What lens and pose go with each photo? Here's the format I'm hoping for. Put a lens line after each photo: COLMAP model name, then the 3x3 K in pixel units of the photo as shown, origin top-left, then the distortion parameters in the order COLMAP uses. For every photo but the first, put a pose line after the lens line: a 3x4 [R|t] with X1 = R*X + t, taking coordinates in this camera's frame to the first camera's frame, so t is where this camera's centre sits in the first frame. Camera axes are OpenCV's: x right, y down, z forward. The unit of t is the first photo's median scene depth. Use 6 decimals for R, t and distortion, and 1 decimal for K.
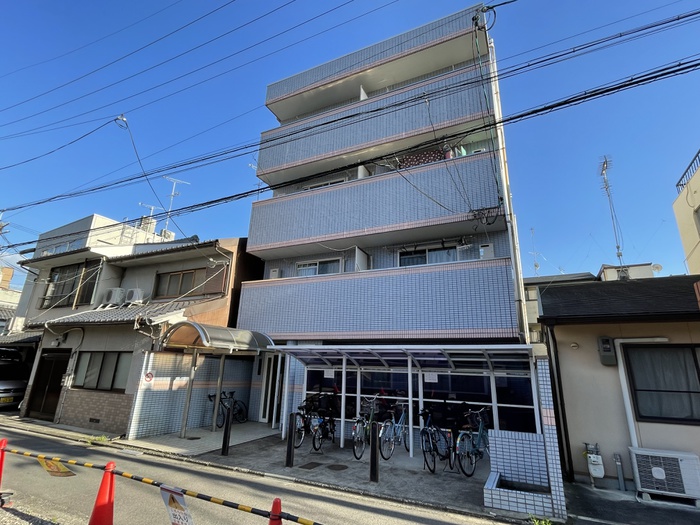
lens RADIAL K [[361.0, 0, 350.0], [0, 361.0, 262.5], [0, 0, 1]] dist [0.000578, -0.000727]
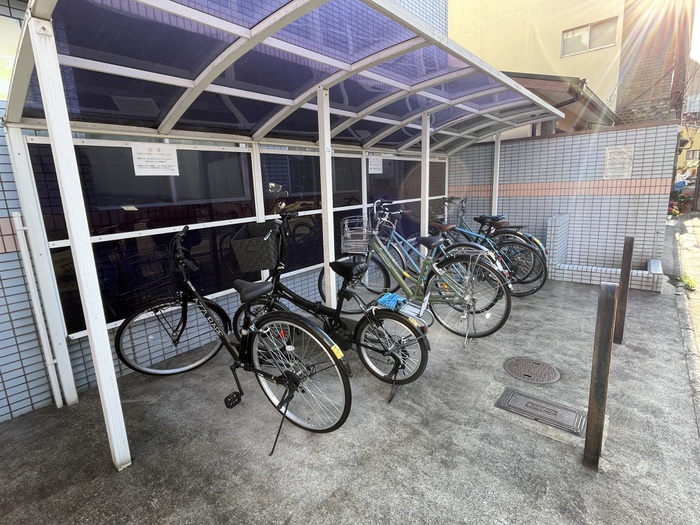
lens RADIAL K [[361.0, 0, 350.0], [0, 361.0, 262.5], [0, 0, 1]] dist [0.000578, -0.000727]
pose [[0.221069, -0.249888, 0.942701, -0.279029], [-0.242215, 0.922262, 0.301271, 0.245670], [-0.944701, -0.294938, 0.143357, 0.750723]]
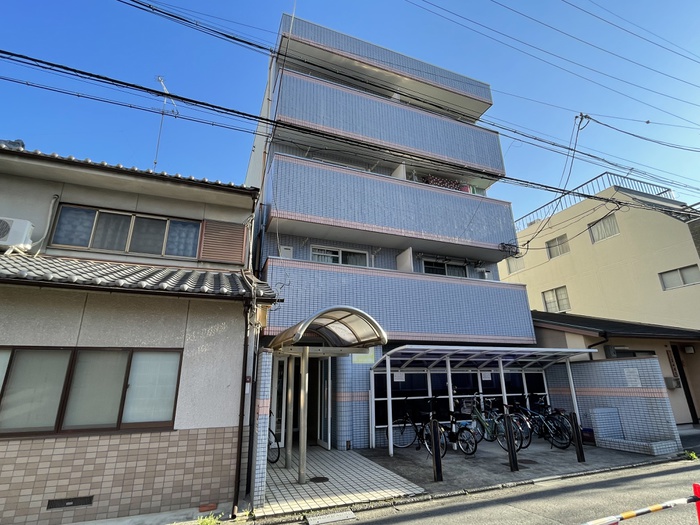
lens RADIAL K [[361.0, 0, 350.0], [0, 361.0, 262.5], [0, 0, 1]] dist [0.000578, -0.000727]
pose [[0.669460, 0.187672, 0.718751, -0.815987], [-0.187165, 0.978960, -0.081285, 0.110260], [-0.718883, -0.080108, 0.690500, 0.438977]]
